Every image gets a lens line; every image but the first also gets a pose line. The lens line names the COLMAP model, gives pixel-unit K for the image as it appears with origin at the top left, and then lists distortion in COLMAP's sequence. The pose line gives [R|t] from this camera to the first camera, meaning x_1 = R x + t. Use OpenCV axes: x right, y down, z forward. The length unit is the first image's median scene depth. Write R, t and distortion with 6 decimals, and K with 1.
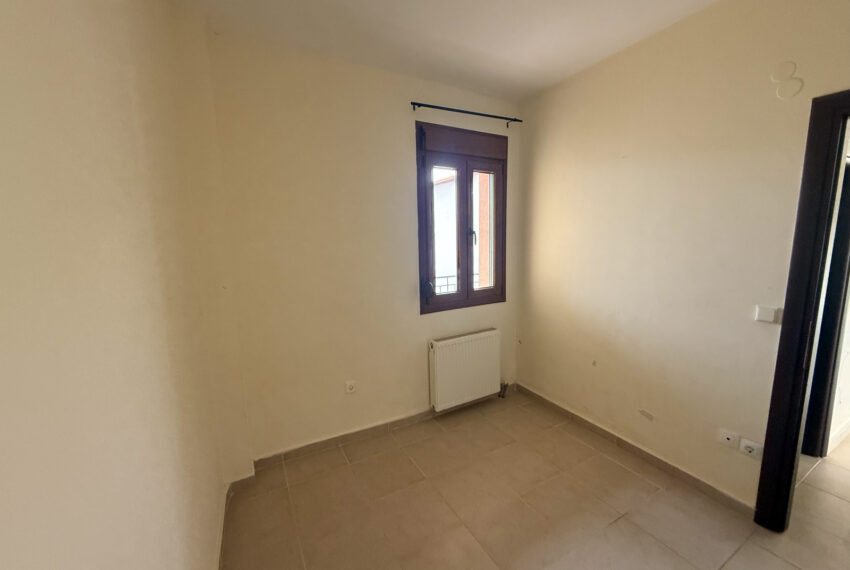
lens RADIAL K [[338.1, 0, 427.8], [0, 338.1, 289.4], [0, 0, 1]] dist [-0.000763, 0.000021]
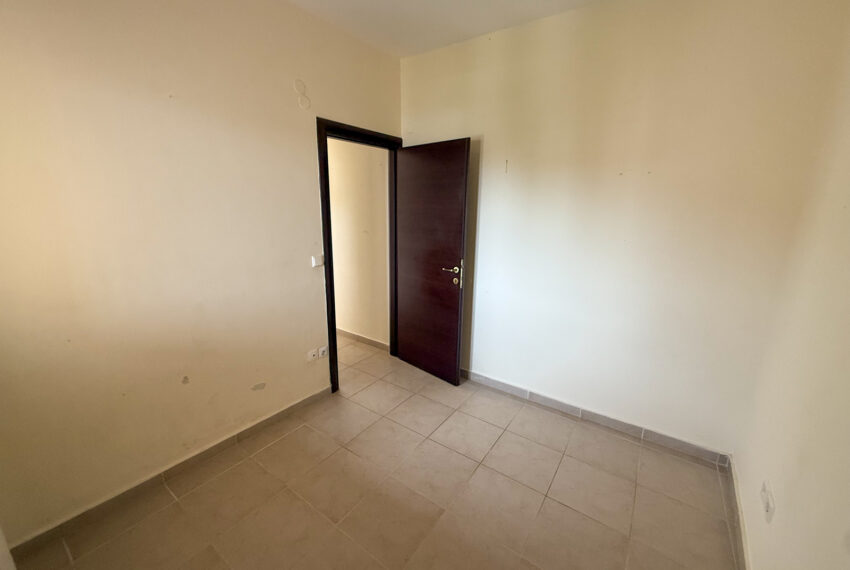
lens RADIAL K [[338.1, 0, 425.3], [0, 338.1, 286.6], [0, 0, 1]] dist [-0.000763, 0.000021]
pose [[-0.430440, -0.208635, 0.878176, -0.345360], [0.125273, 0.949695, 0.287029, -0.124007], [-0.893884, 0.233561, -0.382650, 0.779004]]
